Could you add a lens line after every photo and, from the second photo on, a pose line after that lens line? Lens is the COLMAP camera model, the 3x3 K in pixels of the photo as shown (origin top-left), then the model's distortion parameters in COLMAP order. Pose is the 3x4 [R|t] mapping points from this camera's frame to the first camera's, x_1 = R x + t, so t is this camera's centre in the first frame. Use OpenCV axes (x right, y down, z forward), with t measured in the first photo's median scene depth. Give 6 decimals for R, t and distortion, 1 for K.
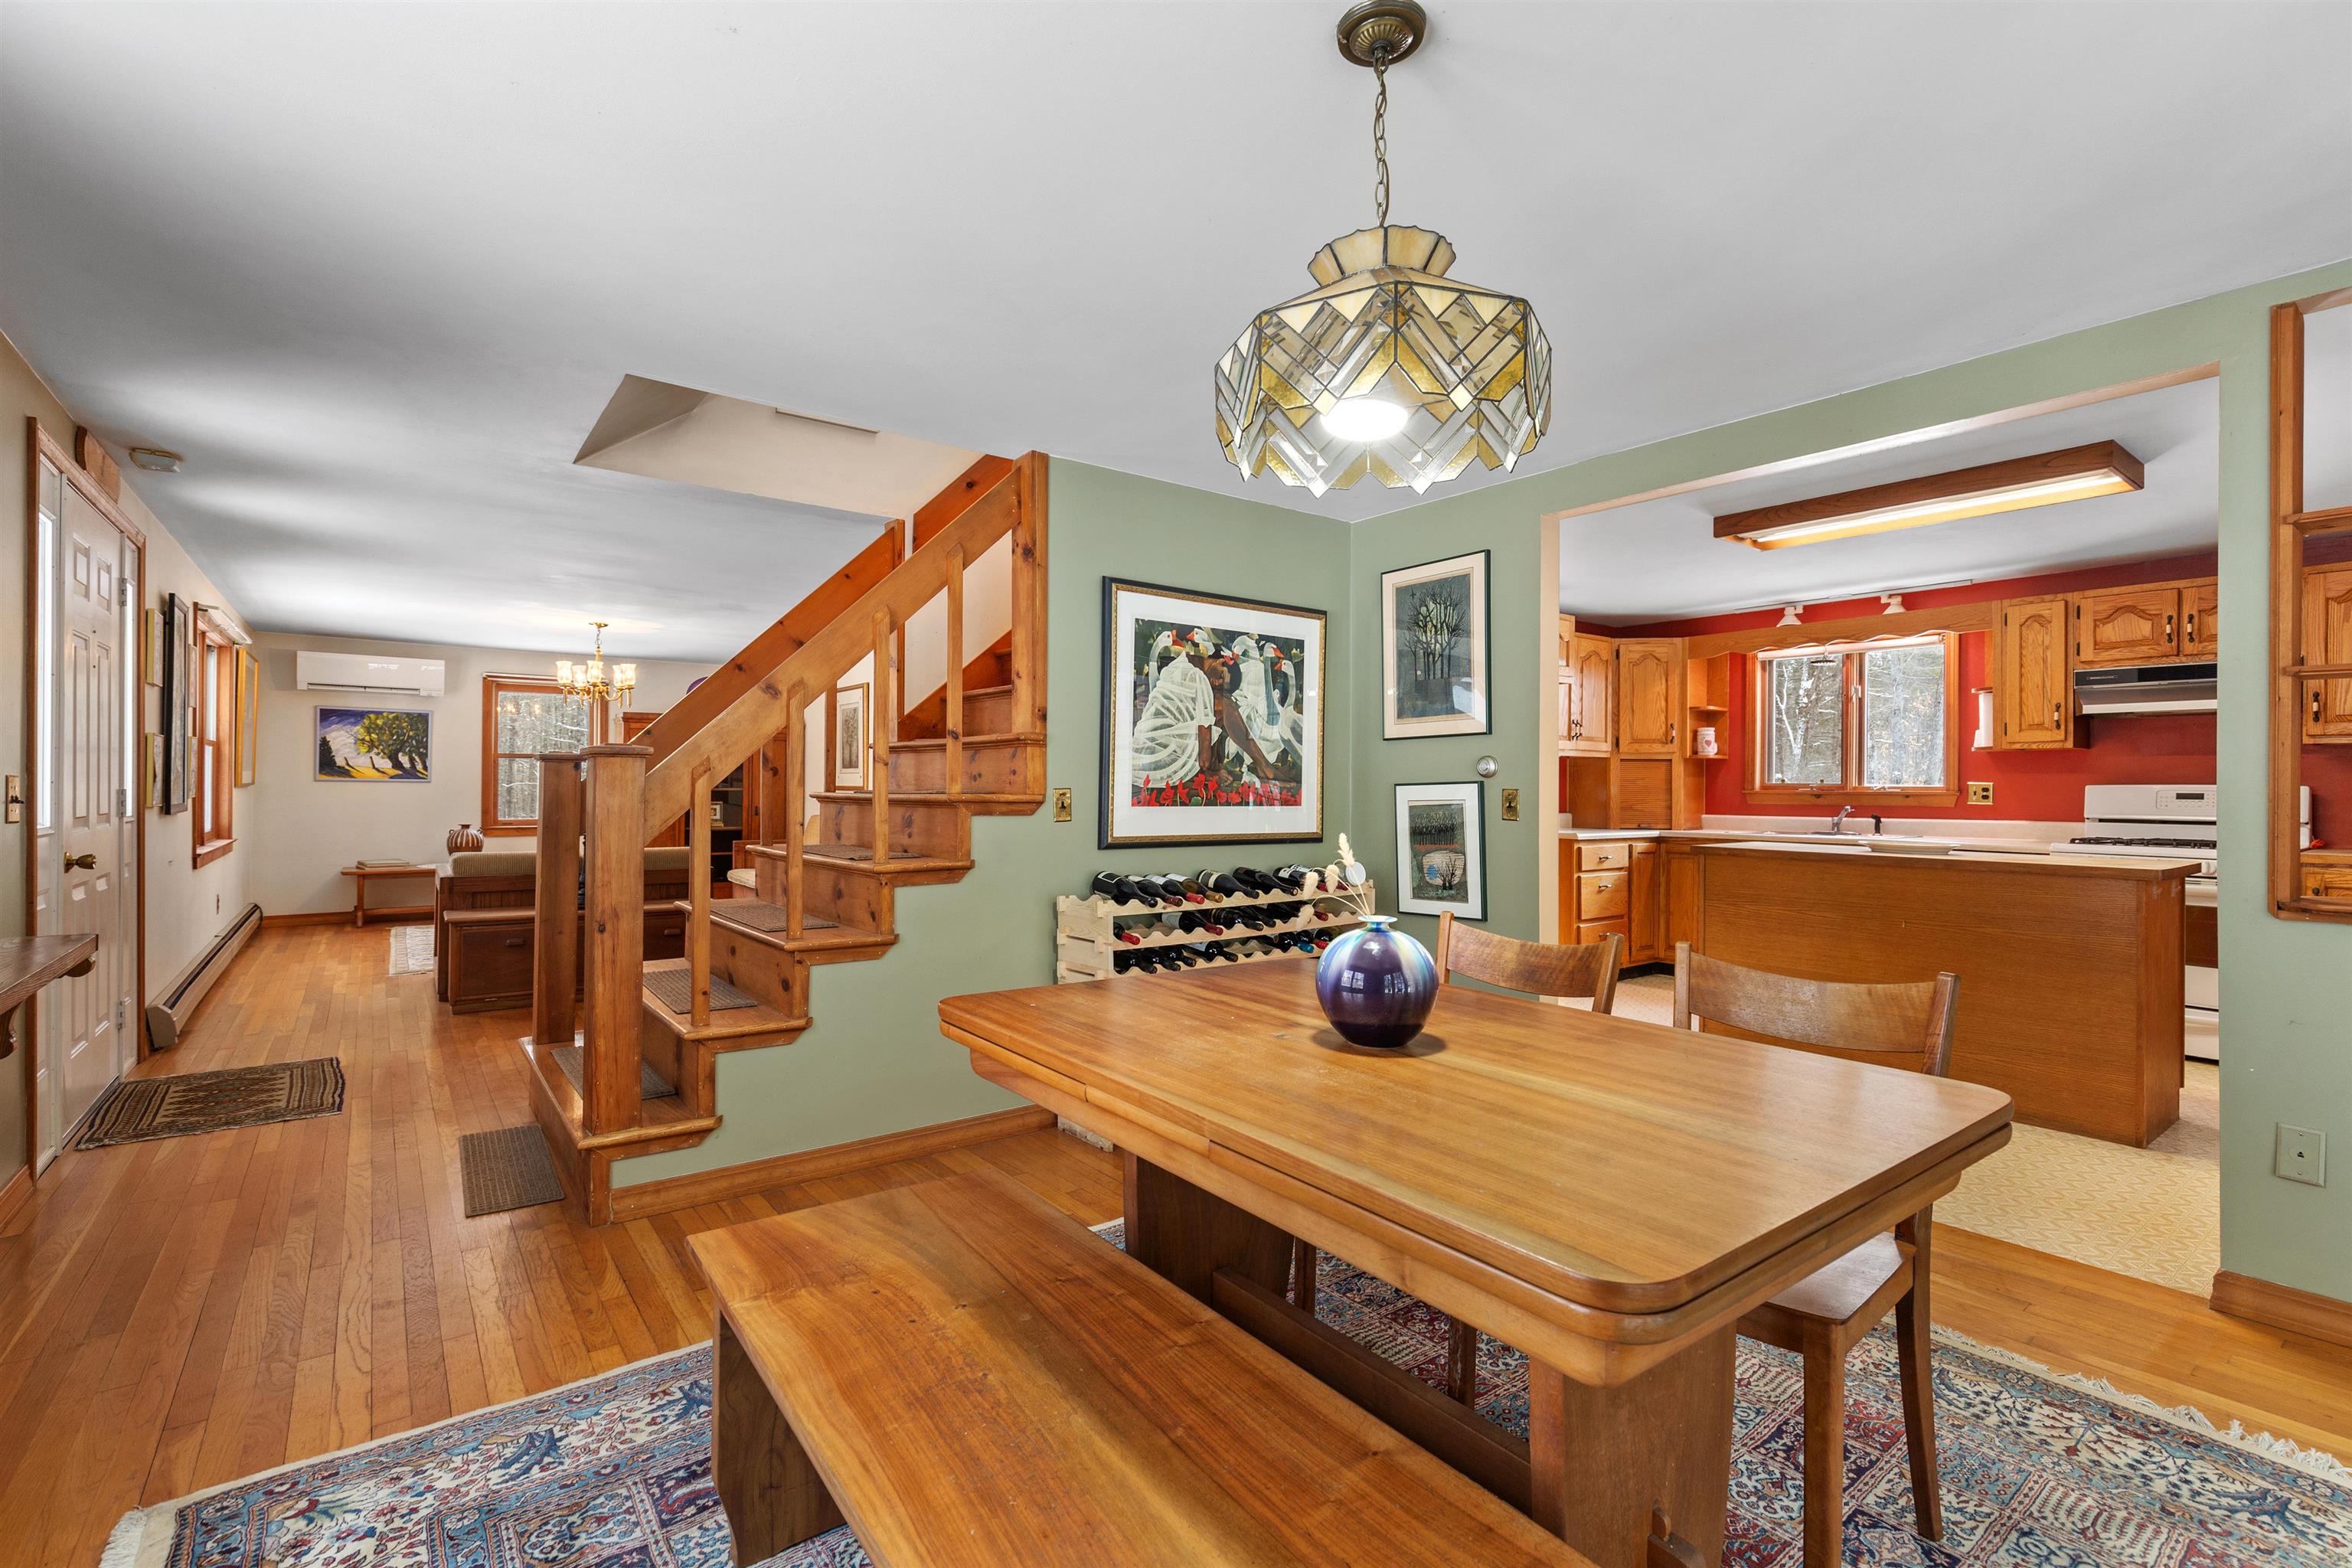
lens RADIAL K [[1060.3, 0, 1170.2], [0, 1060.3, 780.4], [0, 0, 1]] dist [0.004129, 0.000058]
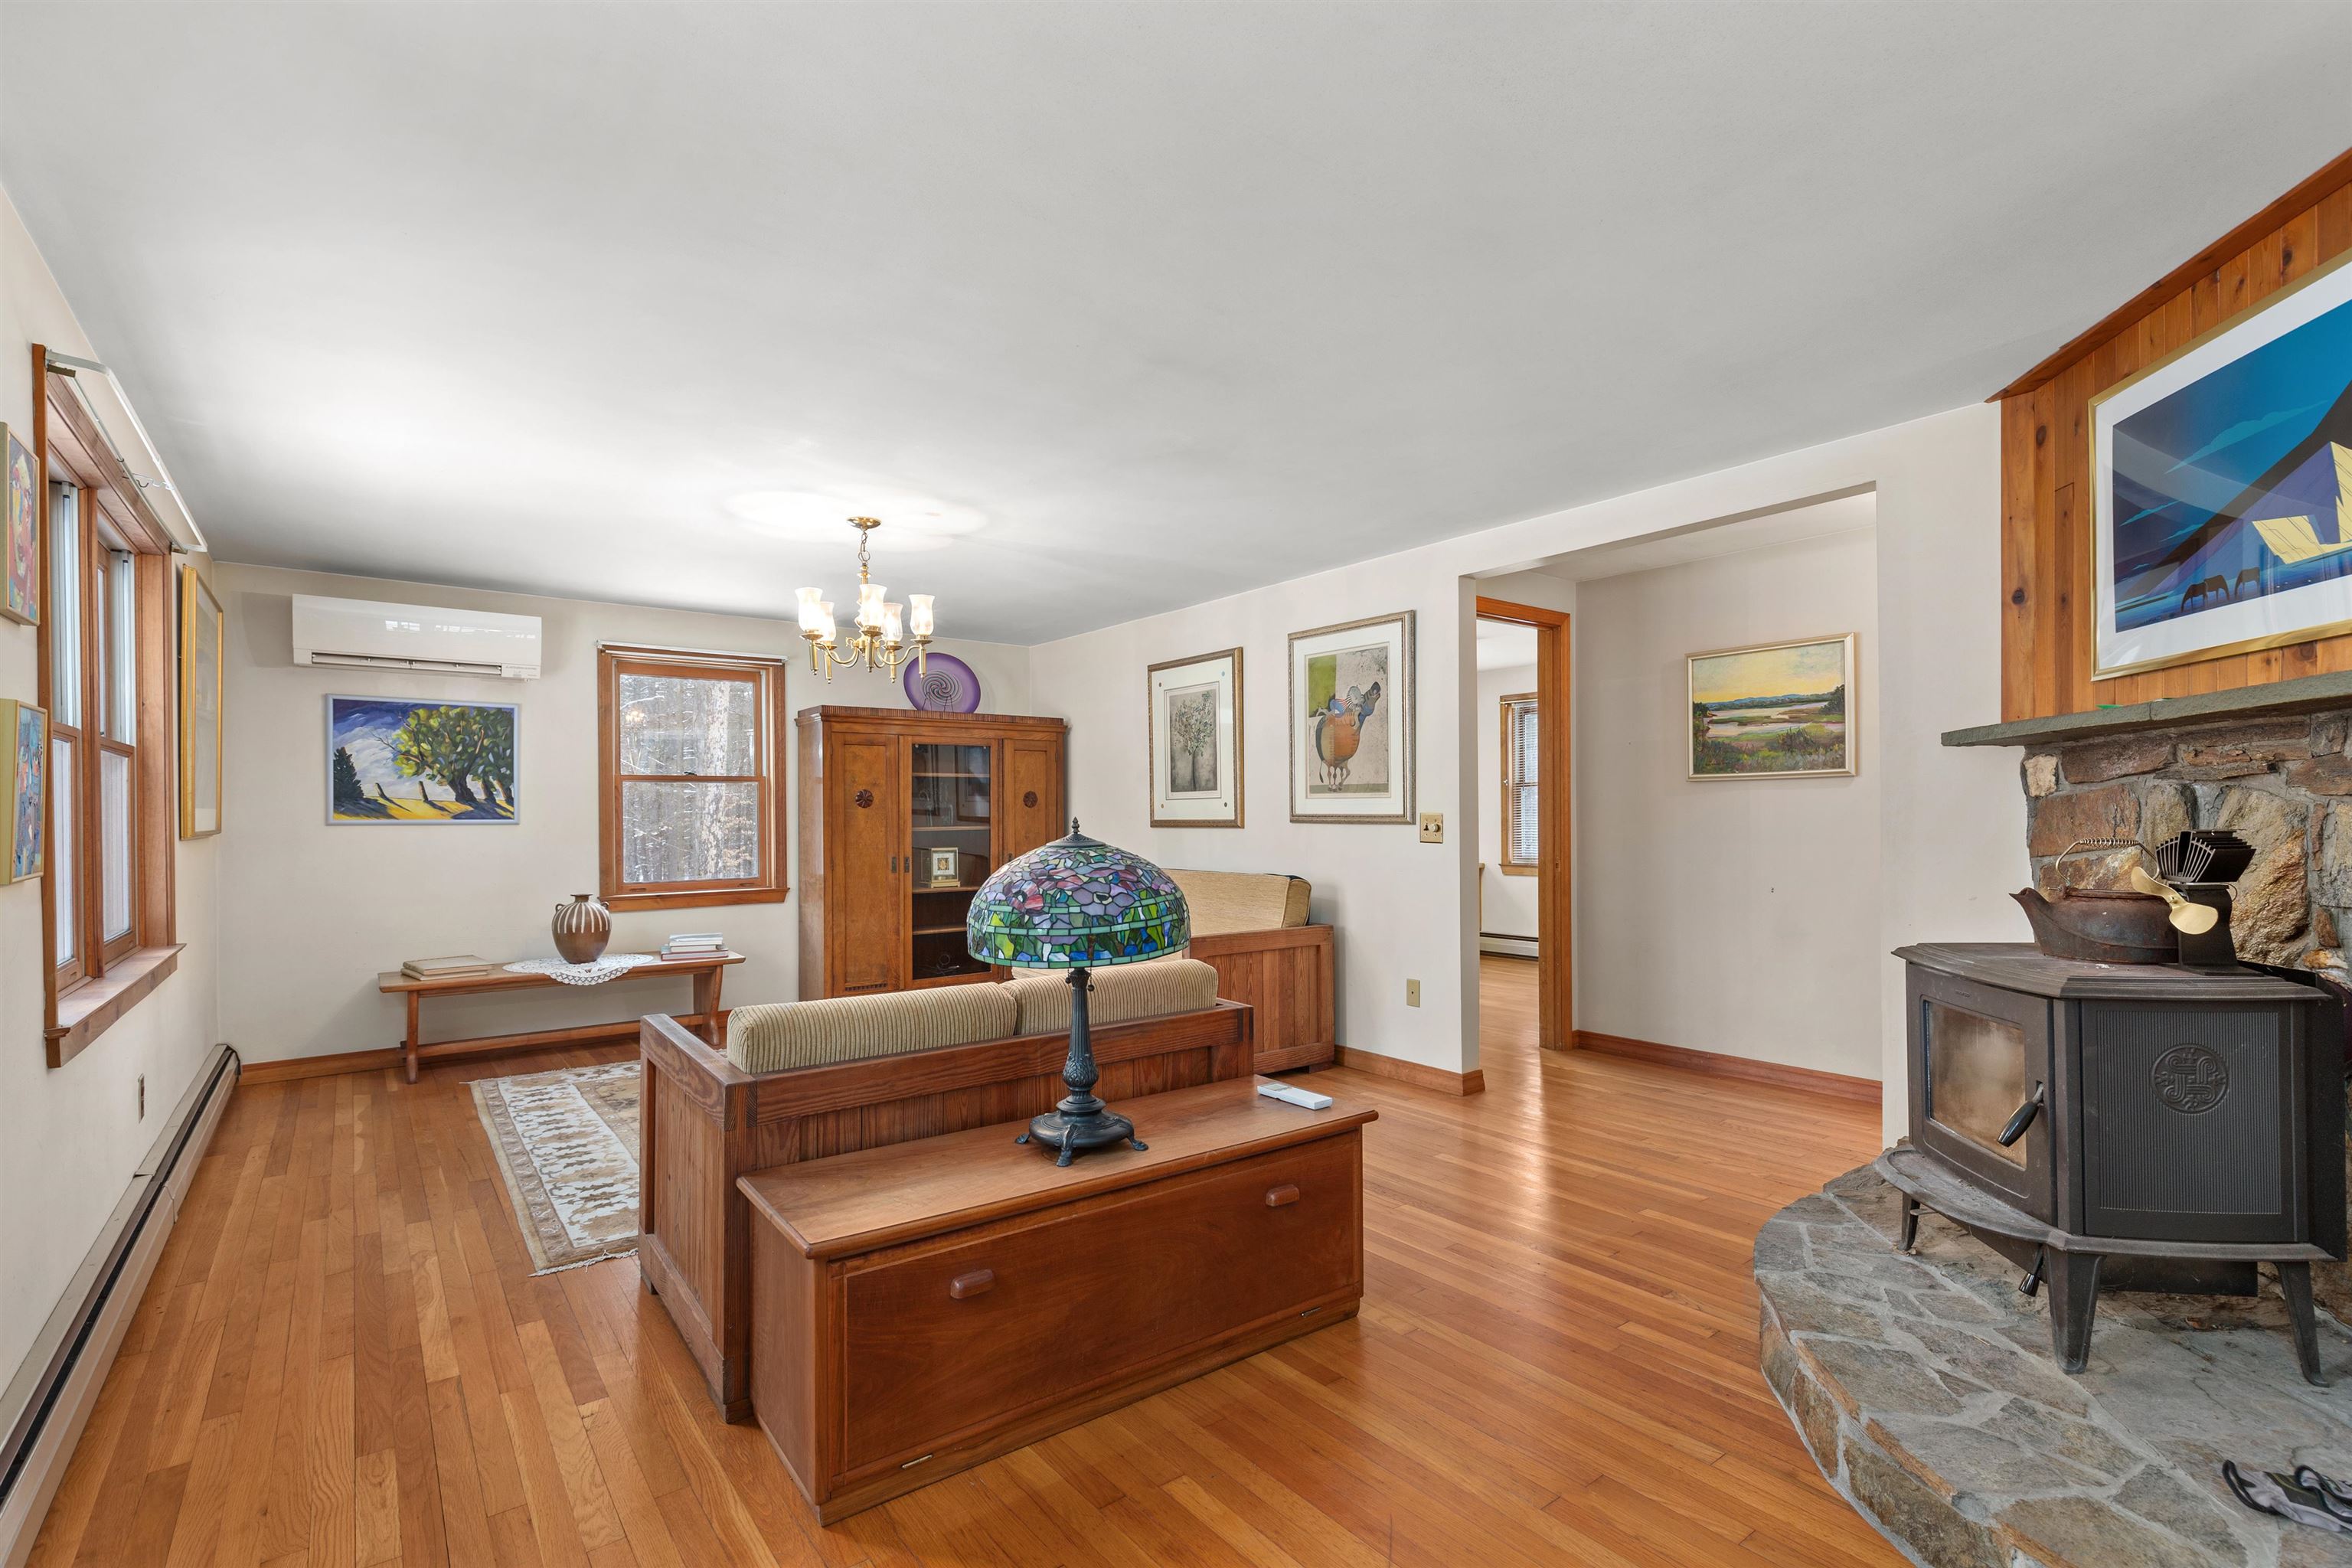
lens RADIAL K [[1060.3, 0, 1167.7], [0, 1060.3, 812.7], [0, 0, 1]] dist [0.004129, 0.000058]
pose [[0.999805, -0.015611, 0.012106, -0.566166], [0.015563, 0.999870, 0.004098, -0.002035], [-0.012169, -0.003909, 0.999918, 0.666078]]
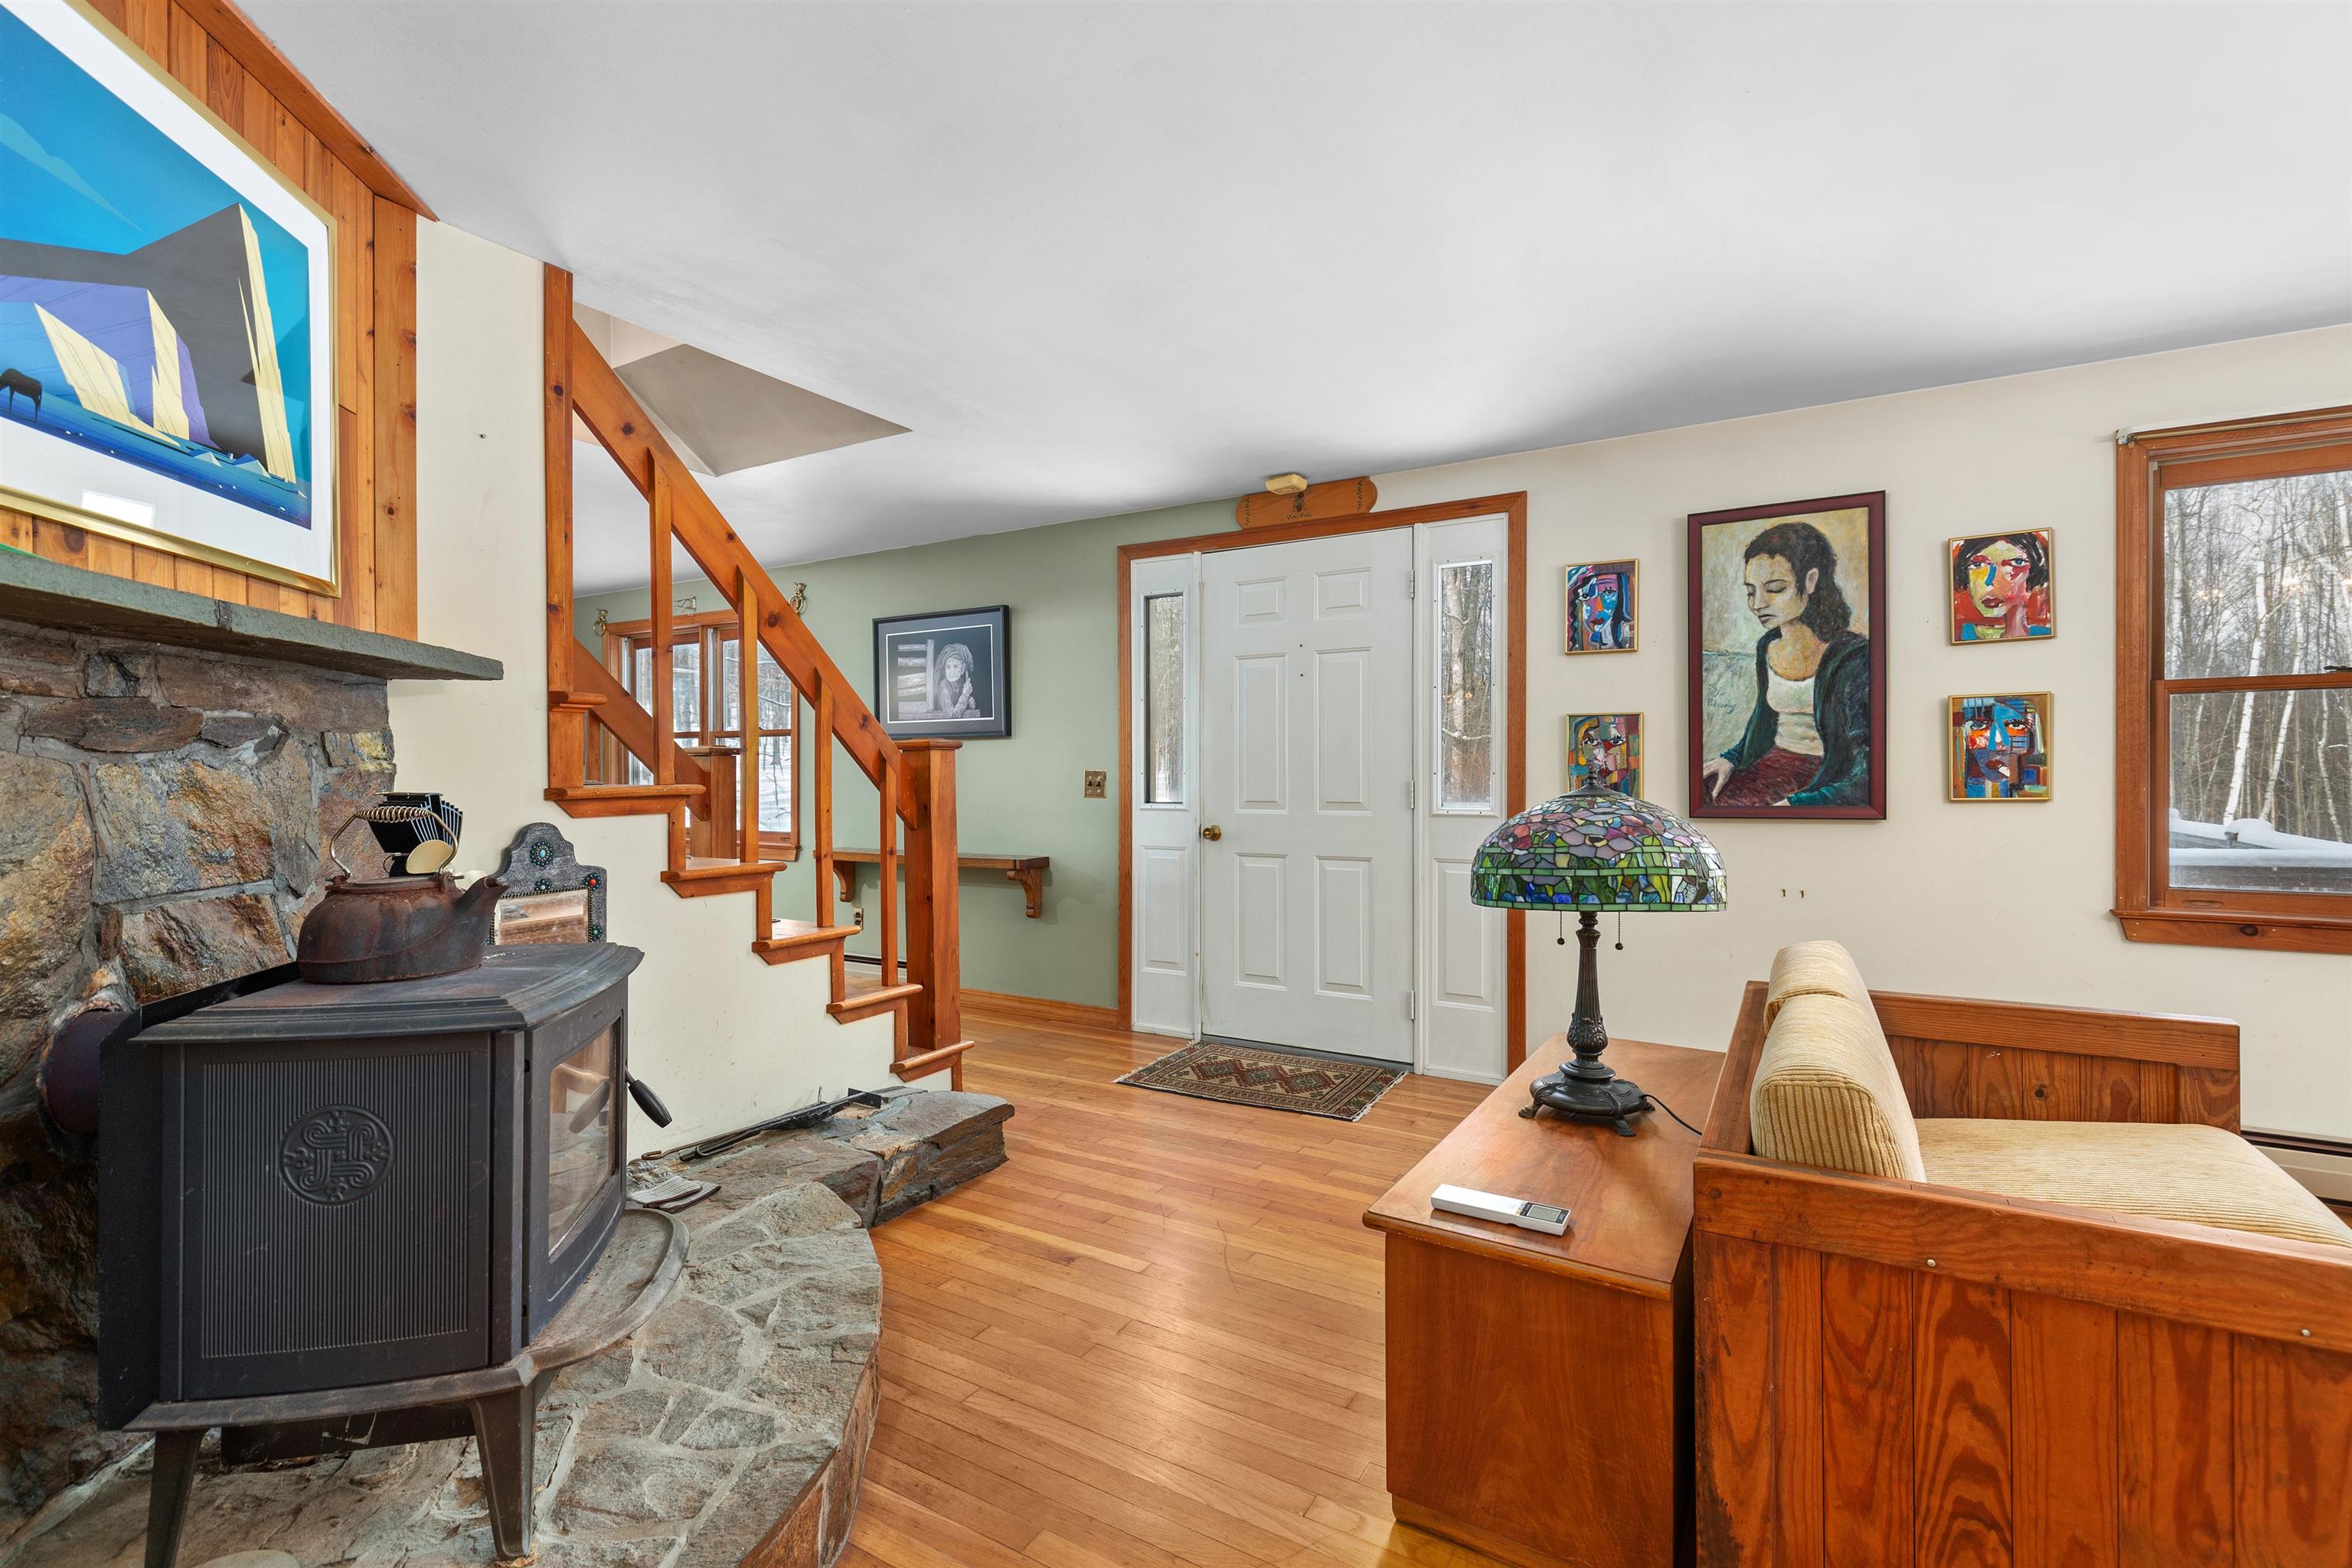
lens RADIAL K [[1060.3, 0, 1161.2], [0, 1060.3, 784.4], [0, 0, 1]] dist [0.004129, 0.000058]
pose [[-0.928675, -0.001811, -0.370890, -0.300063], [-0.002469, 0.999996, 0.001298, 0.007209], [0.370887, 0.002121, -0.928676, 1.398108]]
